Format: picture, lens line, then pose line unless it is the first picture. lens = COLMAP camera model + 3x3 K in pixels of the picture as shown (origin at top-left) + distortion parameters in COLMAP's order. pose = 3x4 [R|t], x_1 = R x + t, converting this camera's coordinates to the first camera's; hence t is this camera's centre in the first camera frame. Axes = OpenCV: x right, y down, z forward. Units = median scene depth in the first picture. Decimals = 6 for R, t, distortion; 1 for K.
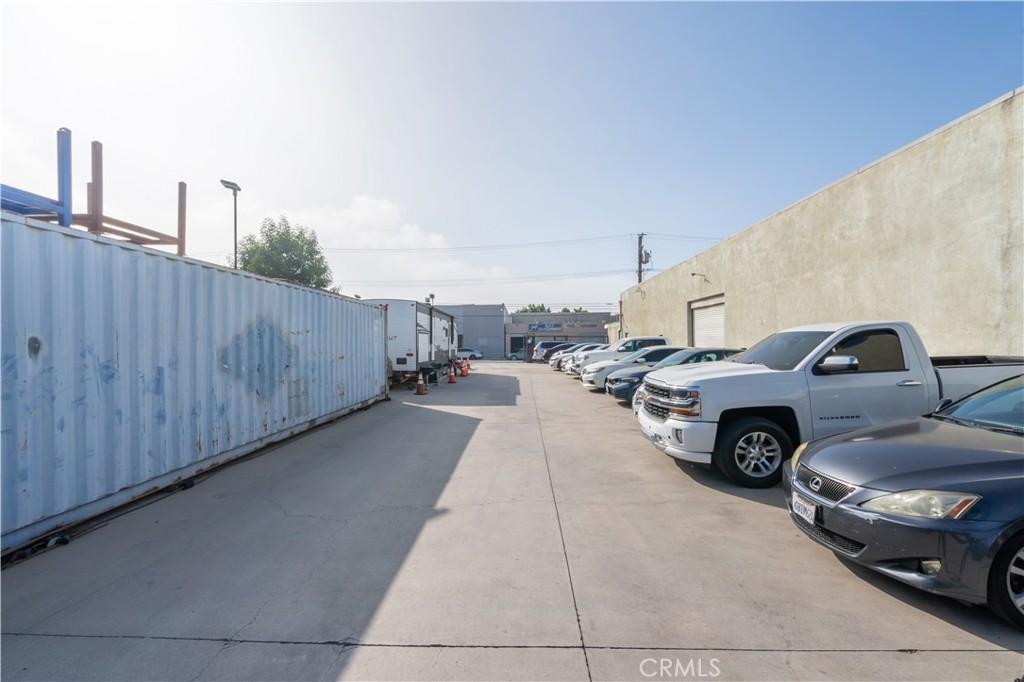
lens RADIAL K [[460.2, 0, 503.4], [0, 460.2, 343.5], [0, 0, 1]] dist [-0.000542, 0.000500]
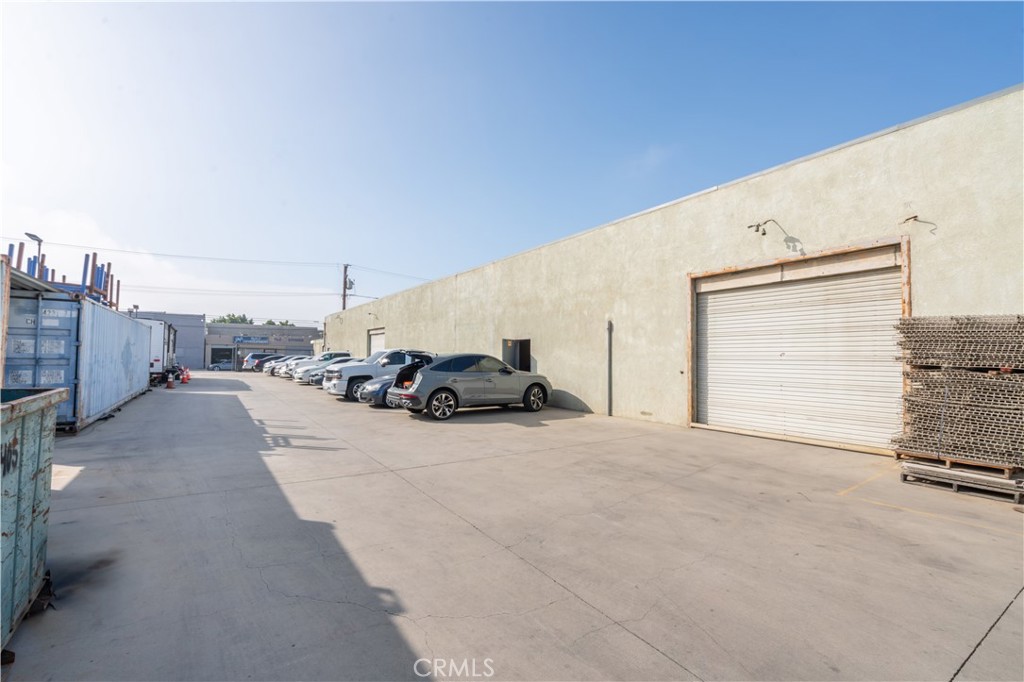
lens RADIAL K [[460.2, 0, 503.4], [0, 460.2, 343.5], [0, 0, 1]] dist [-0.000542, 0.000500]
pose [[0.818181, 0.036110, 0.573826, -0.077809], [-0.017952, 0.999144, -0.037278, 0.003840], [-0.574681, 0.020199, 0.818128, -0.362997]]
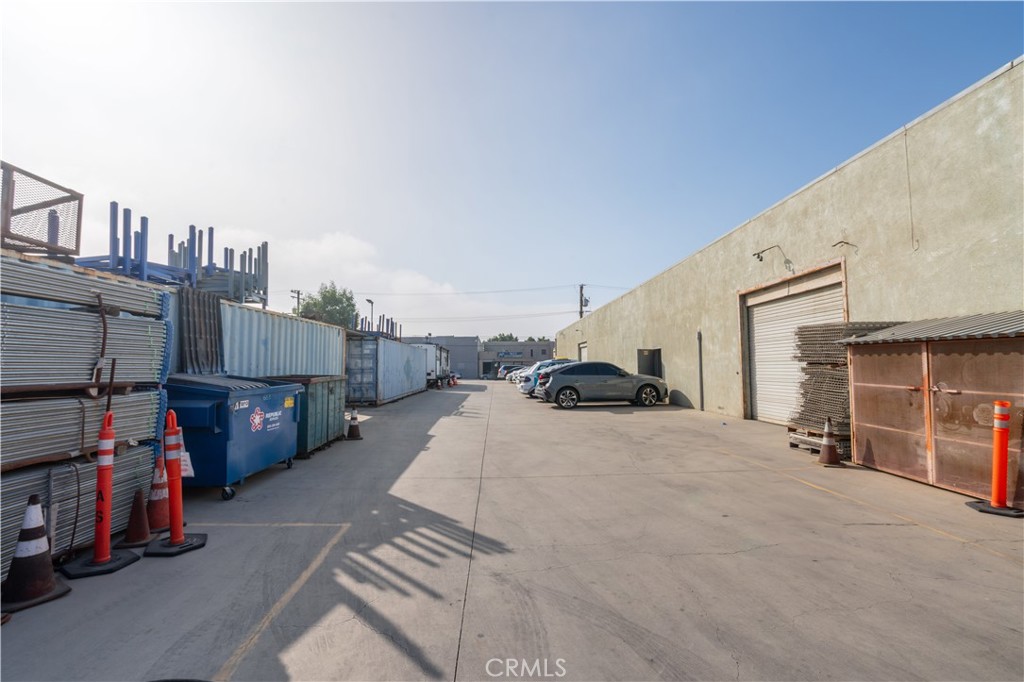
lens RADIAL K [[460.2, 0, 503.4], [0, 460.2, 343.5], [0, 0, 1]] dist [-0.000542, 0.000500]
pose [[0.998265, 0.005252, 0.058655, -0.005656], [-0.002080, 0.998538, -0.054012, 0.006430], [-0.058853, 0.053796, 0.996816, -0.559487]]
